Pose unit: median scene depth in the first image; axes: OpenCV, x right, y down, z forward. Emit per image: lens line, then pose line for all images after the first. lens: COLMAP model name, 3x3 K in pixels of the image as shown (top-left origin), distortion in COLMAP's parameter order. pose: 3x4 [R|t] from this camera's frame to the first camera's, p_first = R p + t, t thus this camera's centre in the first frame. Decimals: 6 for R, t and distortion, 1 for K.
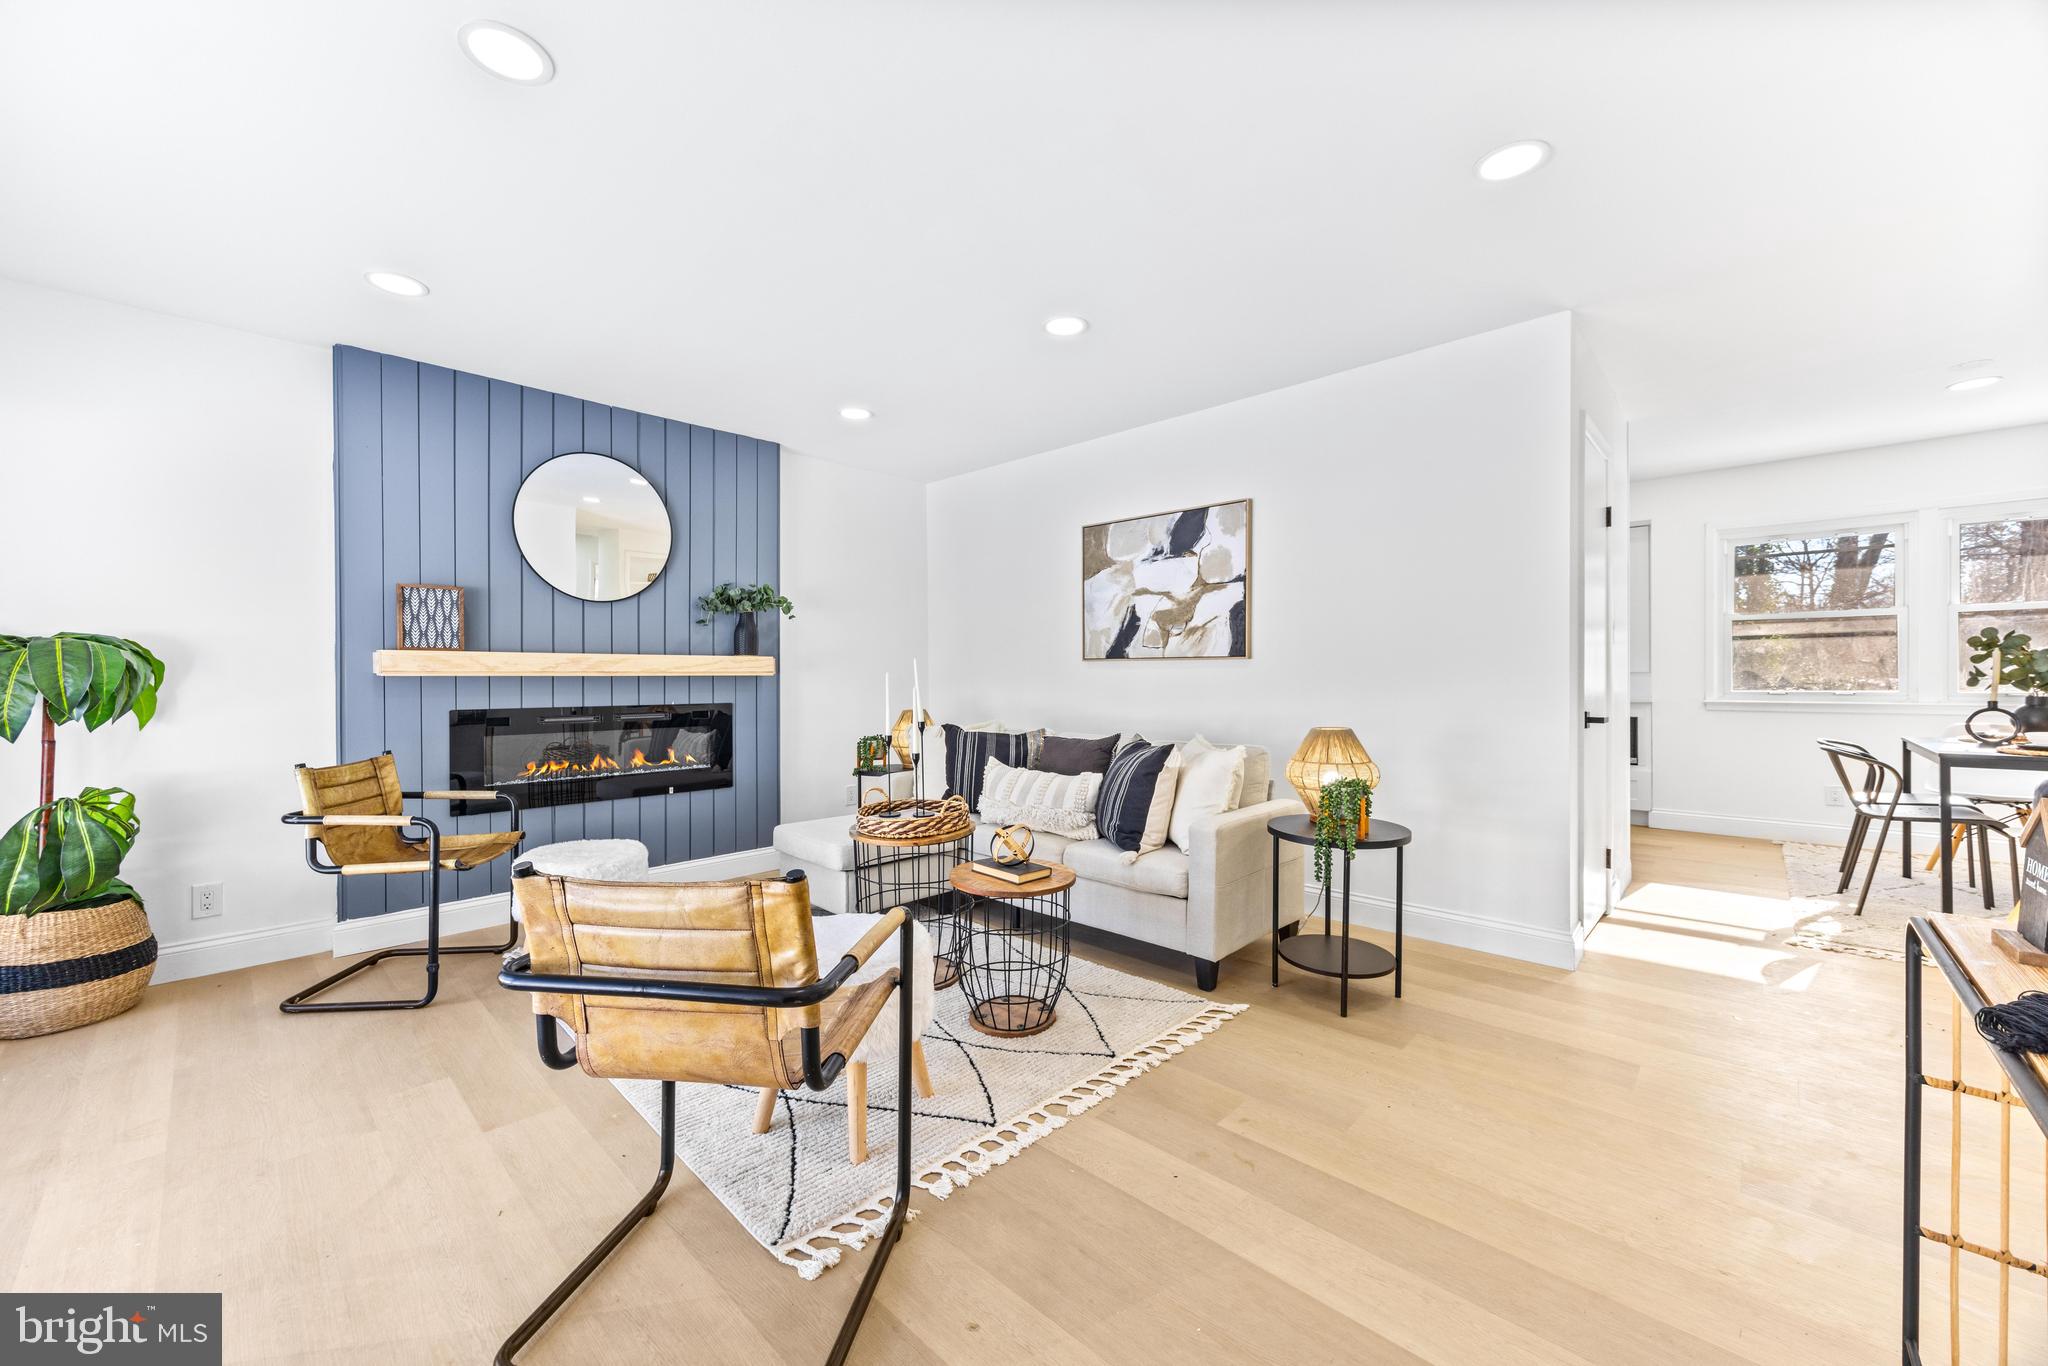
lens RADIAL K [[782.9, 0, 1018.2], [0, 782.9, 682.0], [0, 0, 1]] dist [-0.005616, 0.001072]
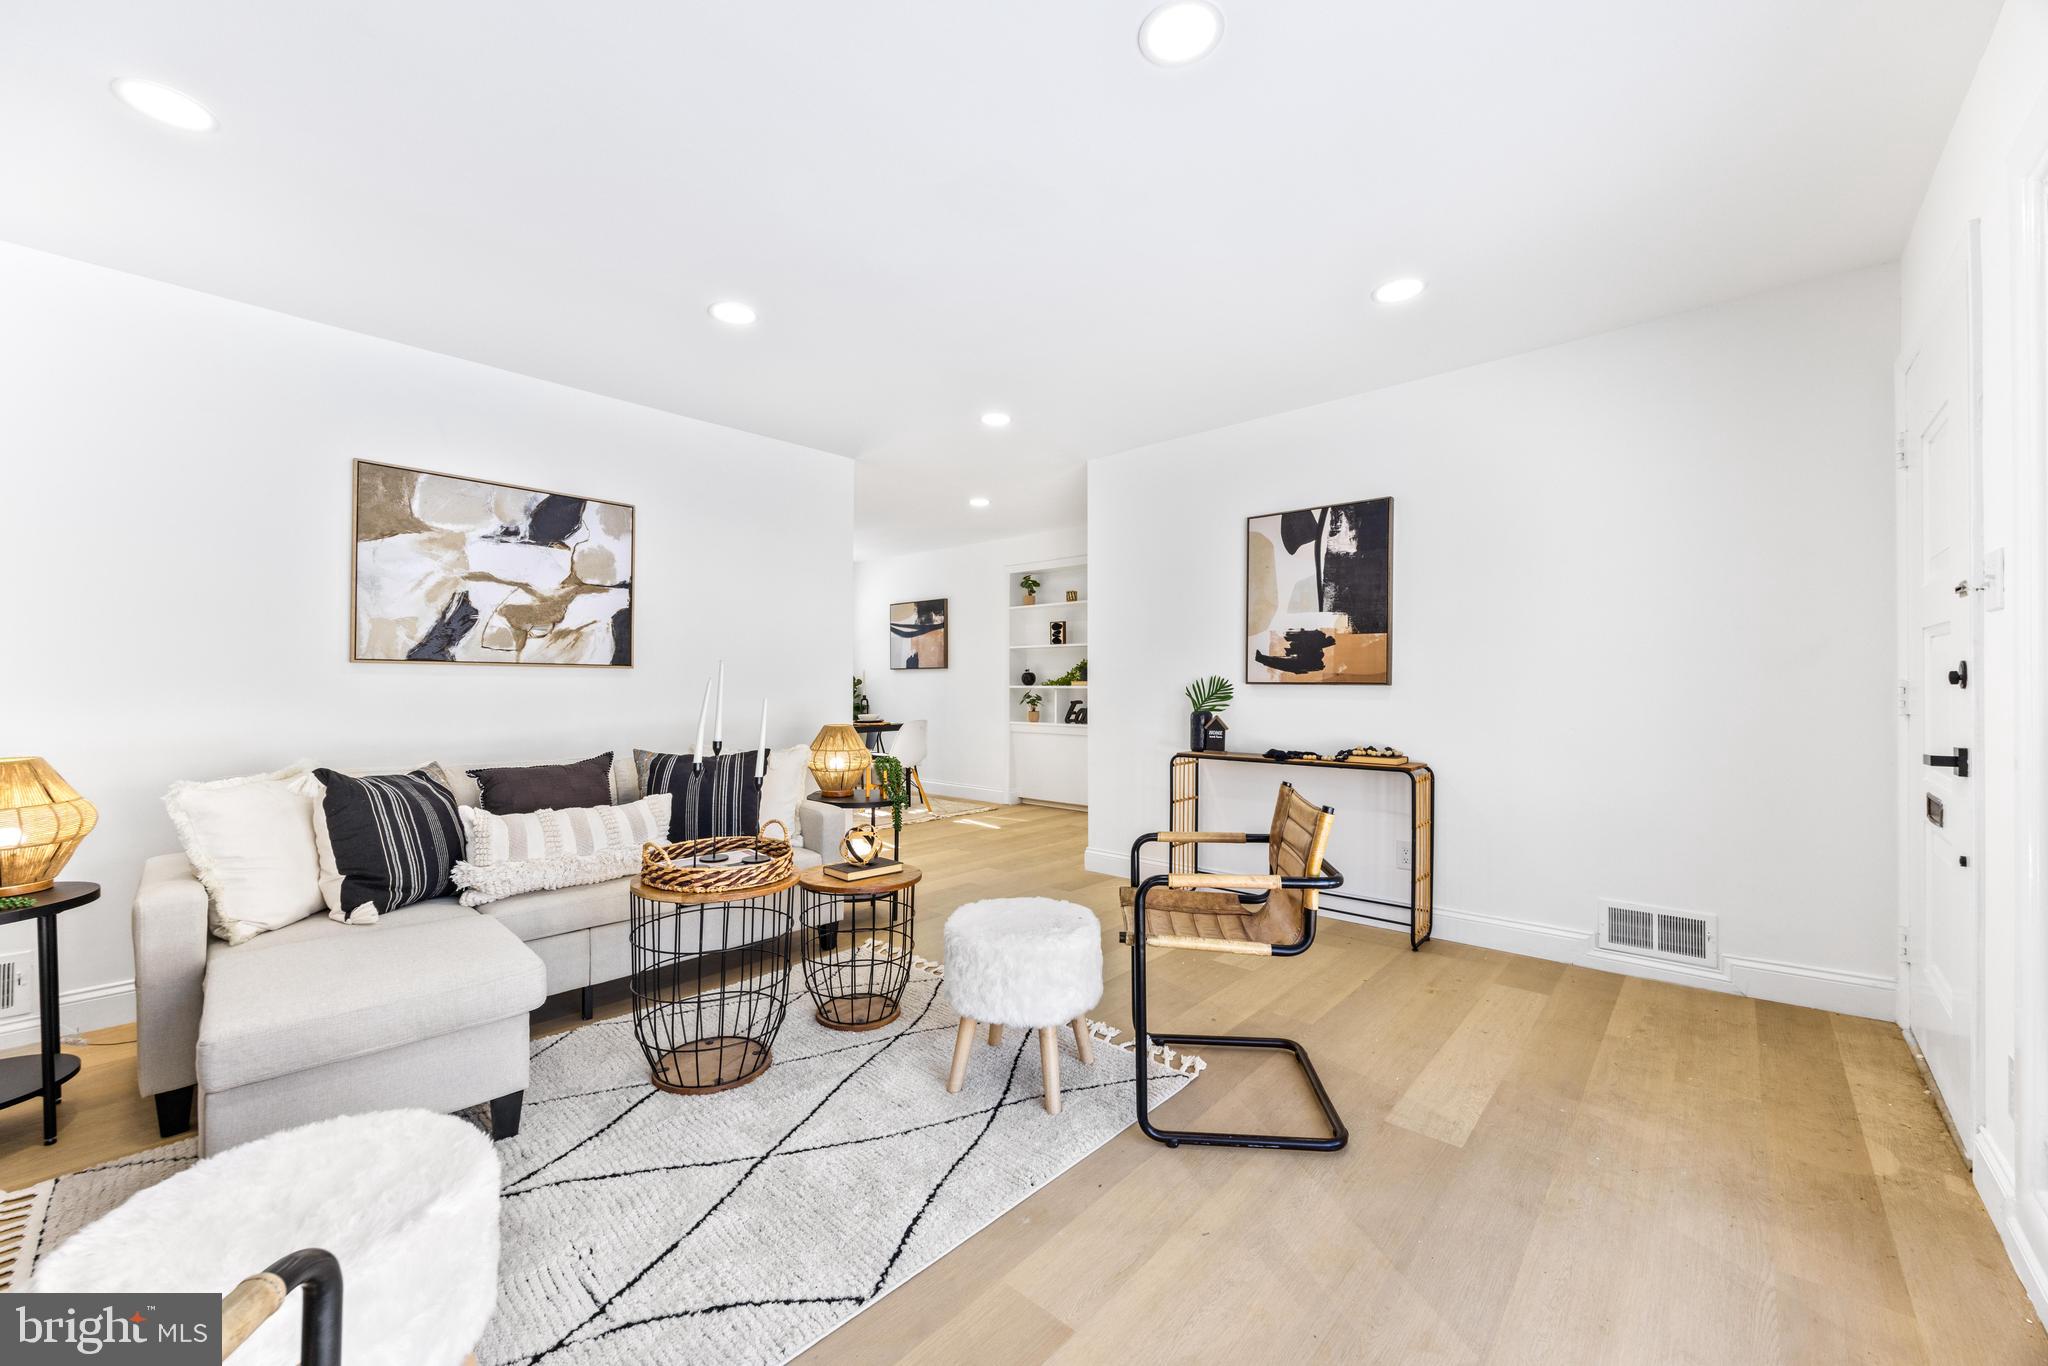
lens RADIAL K [[782.9, 0, 1038.8], [0, 782.9, 673.6], [0, 0, 1]] dist [-0.005616, 0.001072]
pose [[-0.050479, 0.021925, 0.998484, -0.683585], [0.010366, 0.999717, -0.021428, 0.002943], [-0.998671, 0.009269, -0.050692, 0.522632]]
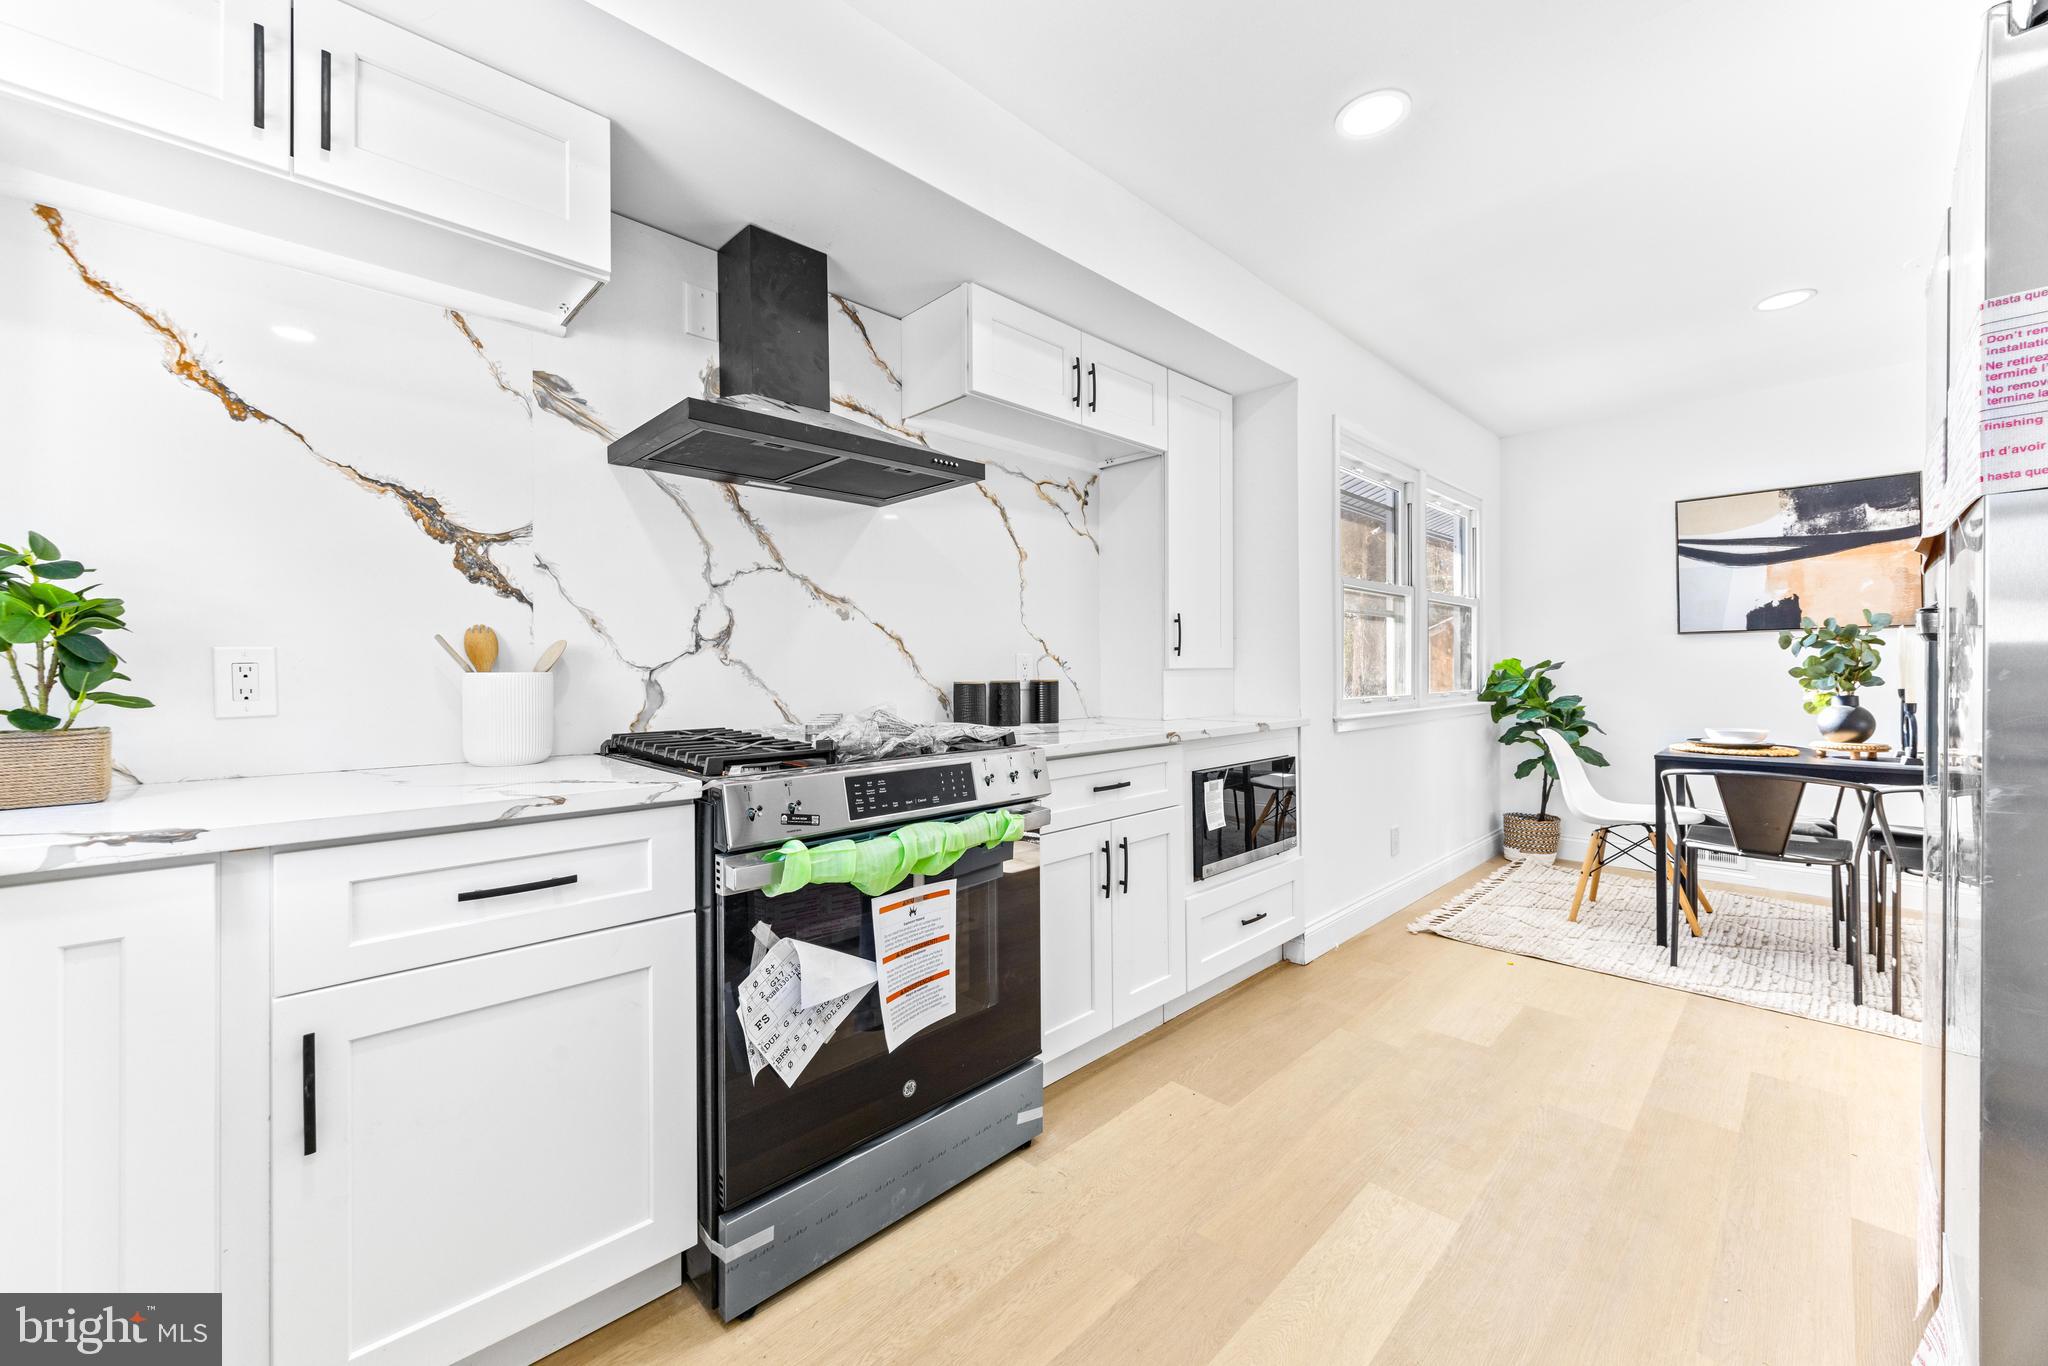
lens RADIAL K [[782.9, 0, 1010.0], [0, 782.9, 671.2], [0, 0, 1]] dist [-0.005616, 0.001072]
pose [[0.045768, 0.007497, 0.998924, 0.384444], [0.014185, 0.999866, -0.008154, -0.012179], [-0.998851, 0.014543, 0.045655, 1.656902]]
